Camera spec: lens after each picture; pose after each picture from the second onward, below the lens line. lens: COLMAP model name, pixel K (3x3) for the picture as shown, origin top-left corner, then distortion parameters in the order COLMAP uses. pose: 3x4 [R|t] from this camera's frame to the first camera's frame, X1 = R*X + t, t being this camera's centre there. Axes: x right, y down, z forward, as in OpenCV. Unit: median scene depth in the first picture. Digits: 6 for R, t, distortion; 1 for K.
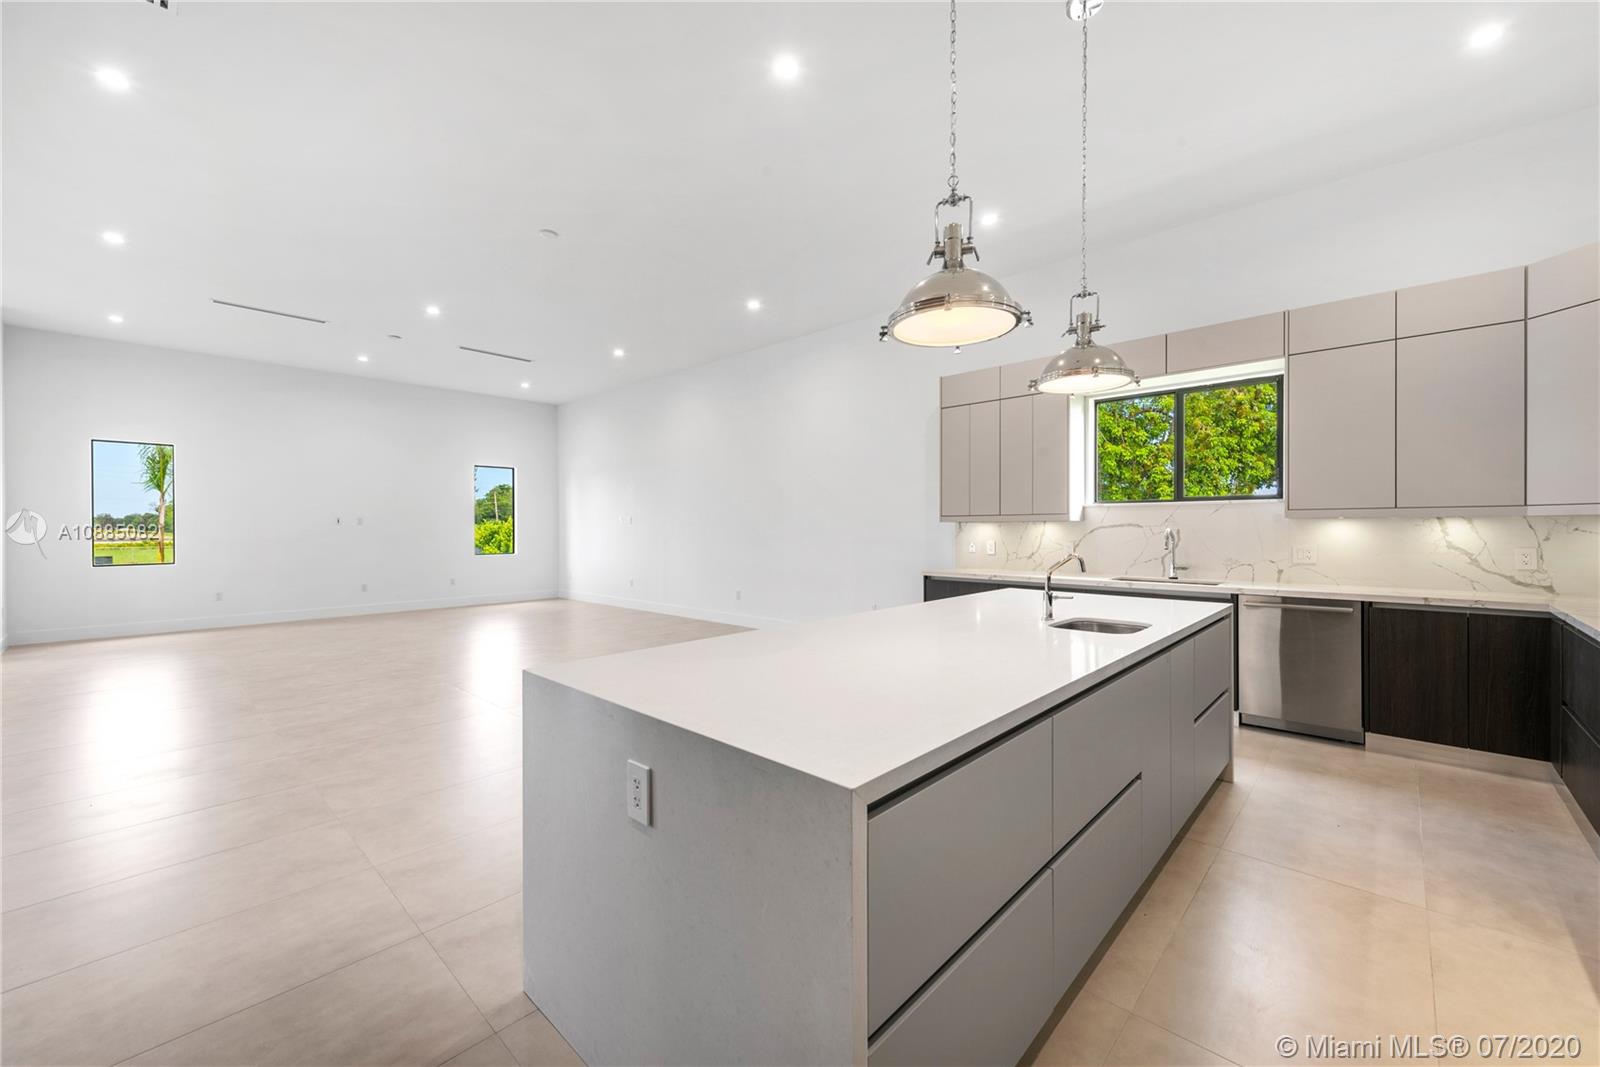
lens RADIAL K [[637.9, 0, 806.2], [0, 637.9, 526.6], [0, 0, 1]] dist [0.009576, -0.000662]
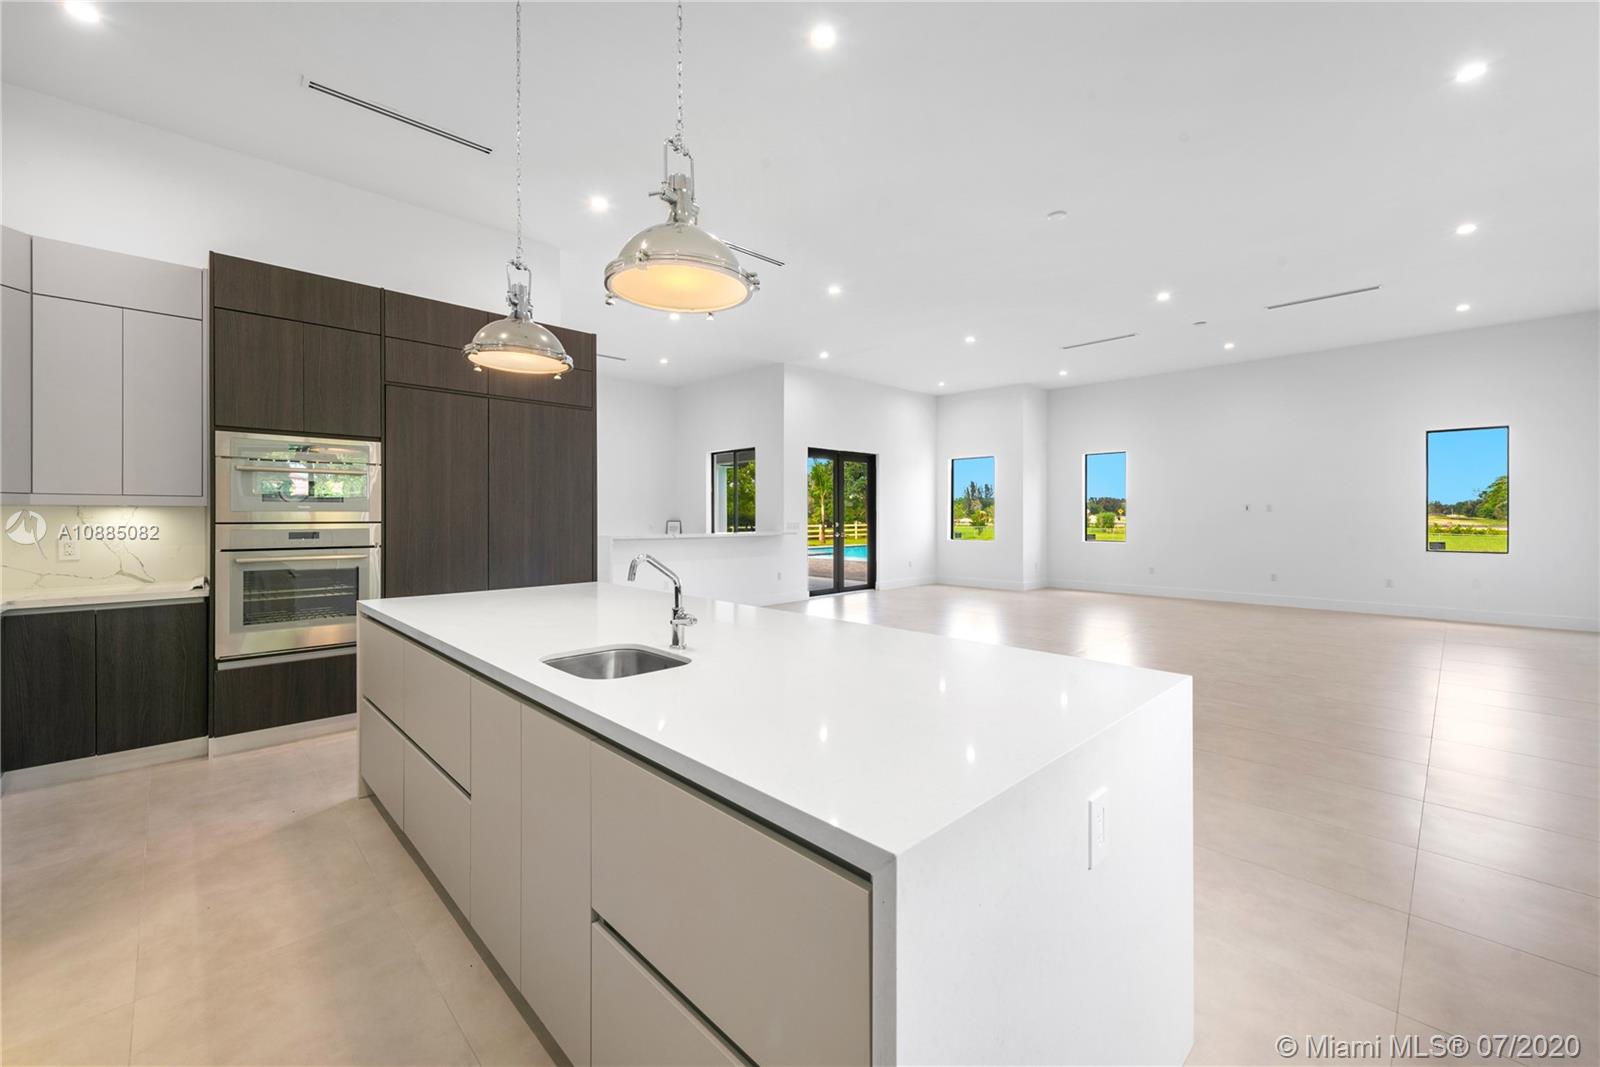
lens RADIAL K [[637.9, 0, 794.8], [0, 637.9, 522.1], [0, 0, 1]] dist [0.009576, -0.000662]
pose [[-0.060932, 0.012255, -0.998067, 0.311219], [0.001343, 0.999925, 0.012196, 0.000179], [0.998141, -0.000597, -0.060944, 0.341938]]
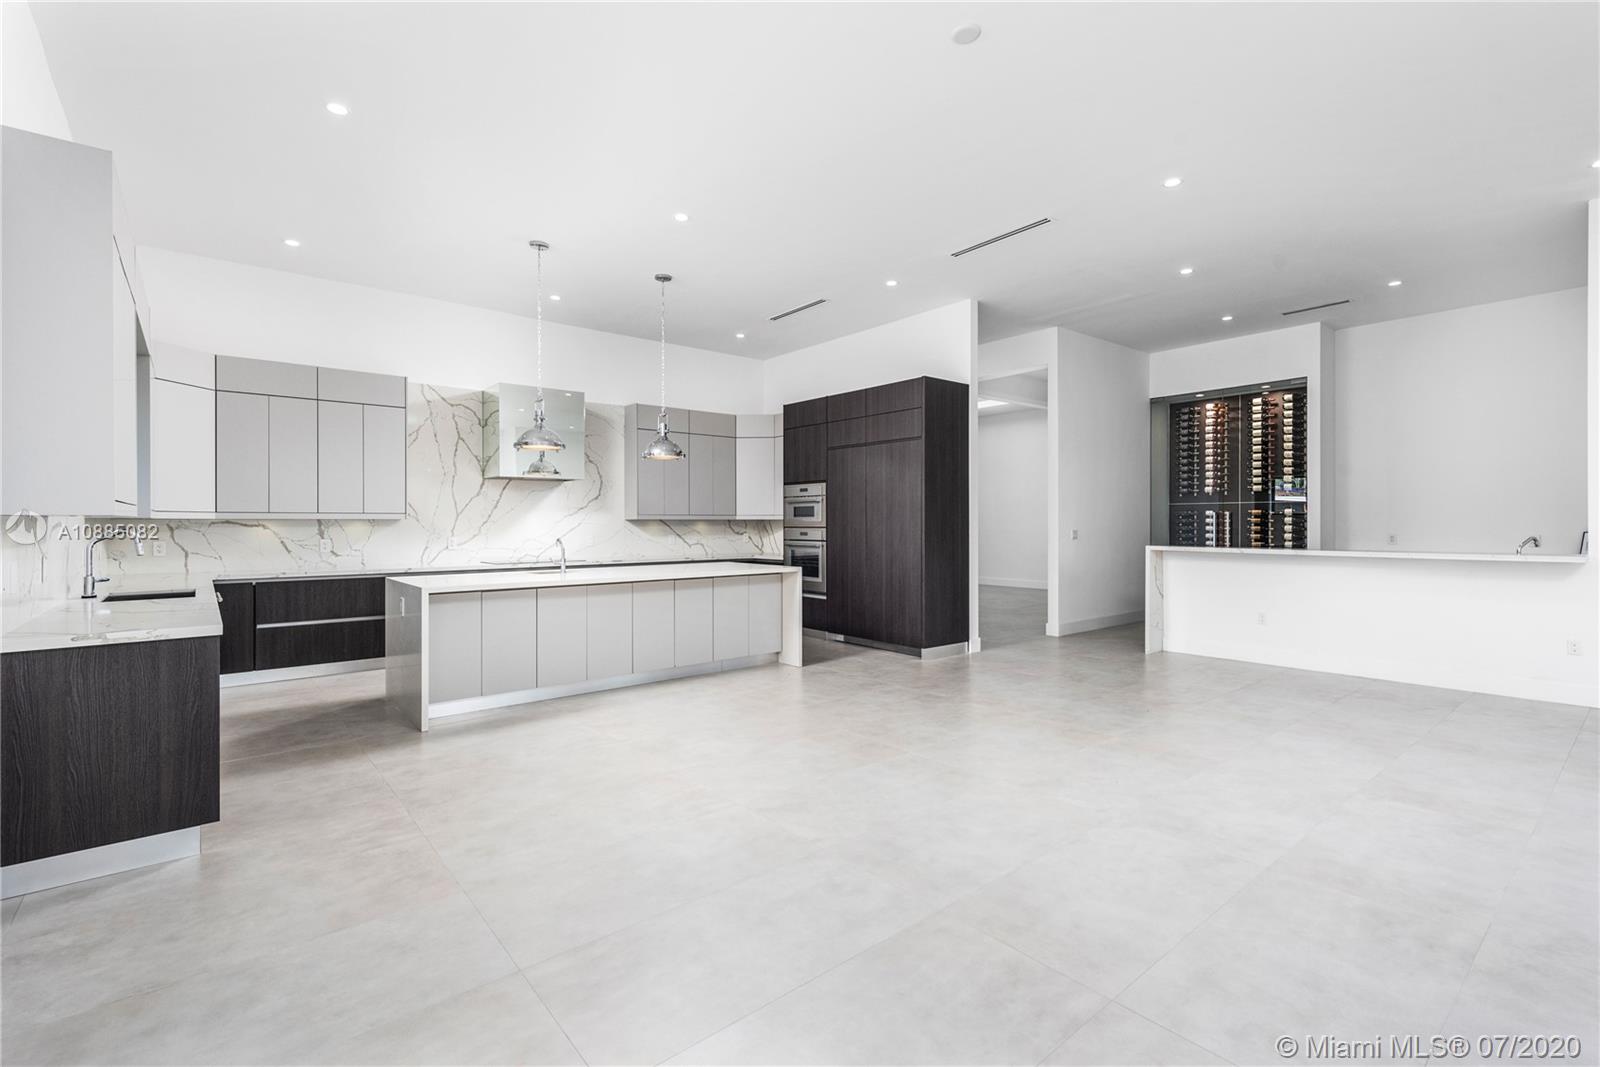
lens RADIAL K [[731.6, 0, 794.4], [0, 731.6, 531.8], [0, 0, 1]] dist [-0.002311, -0.000091]
pose [[-0.990246, 0.002915, 0.139299, -0.176885], [0.004576, 0.999922, 0.011611, 0.000113], [-0.139255, 0.012135, -0.990182, 0.900246]]
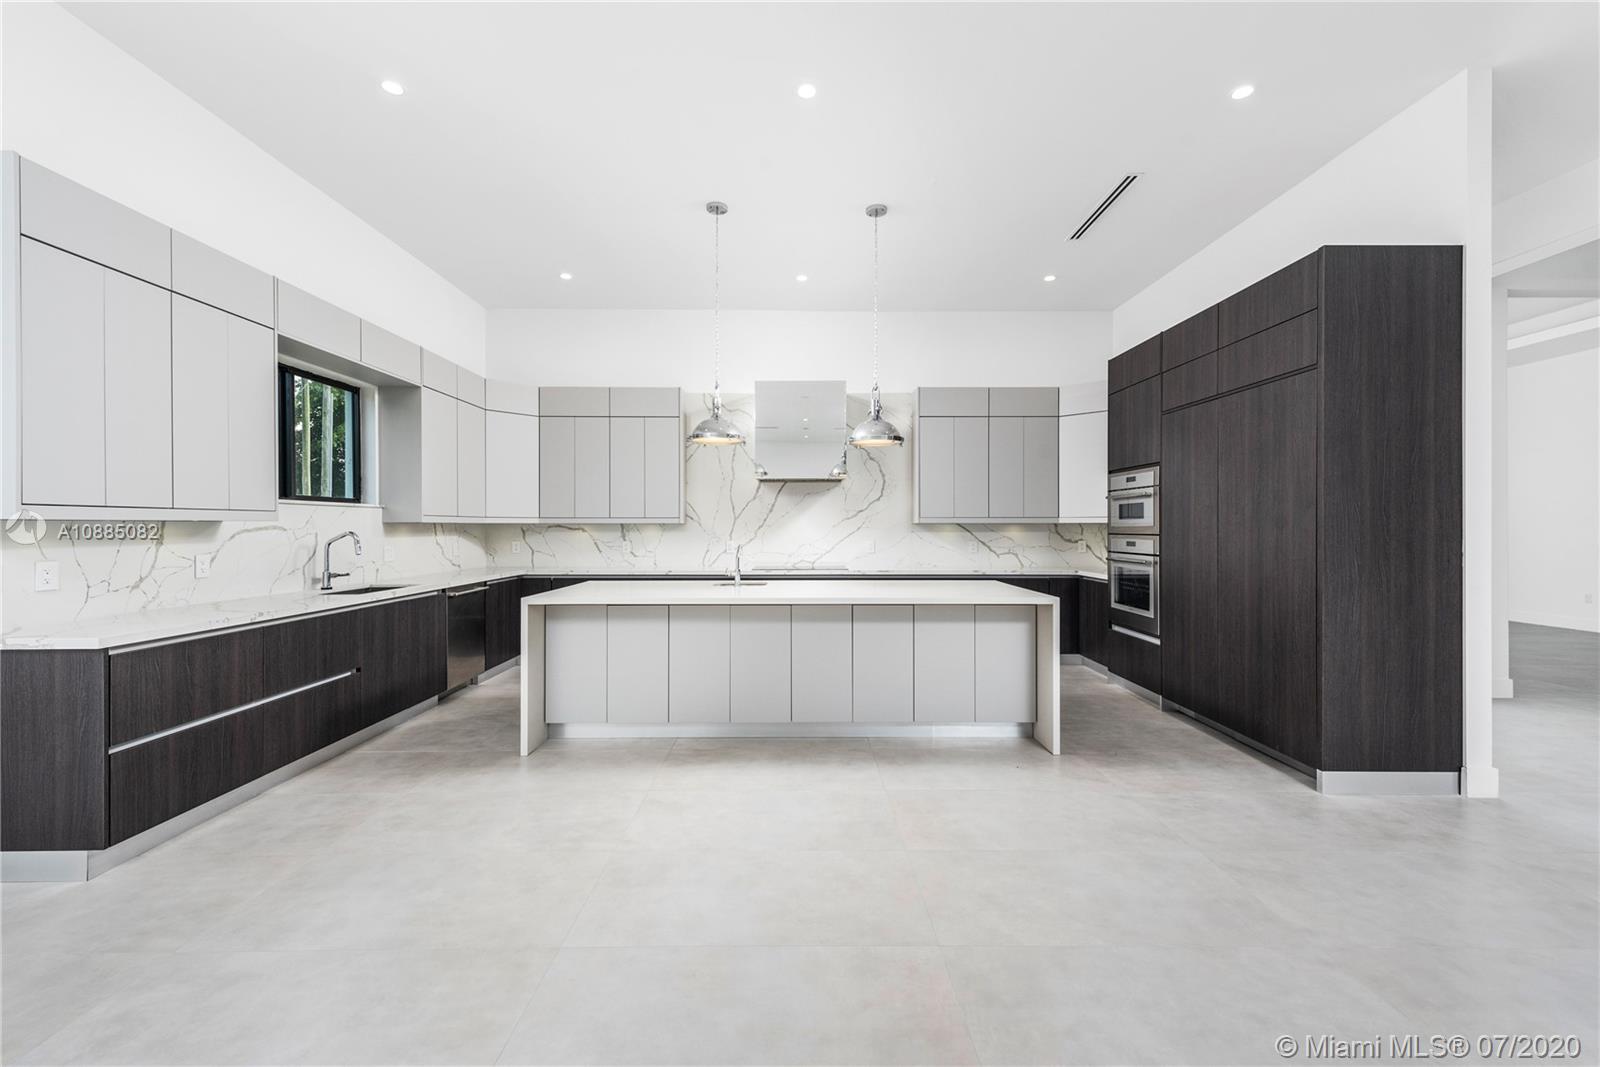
lens RADIAL K [[637.9, 0, 794.9], [0, 637.9, 525.5], [0, 0, 1]] dist [0.009576, -0.000662]
pose [[-0.674470, 0.005441, 0.738282, -0.266299], [0.001811, 0.999982, -0.005715, 0.000419], [-0.738300, -0.002518, -0.674468, 0.579868]]
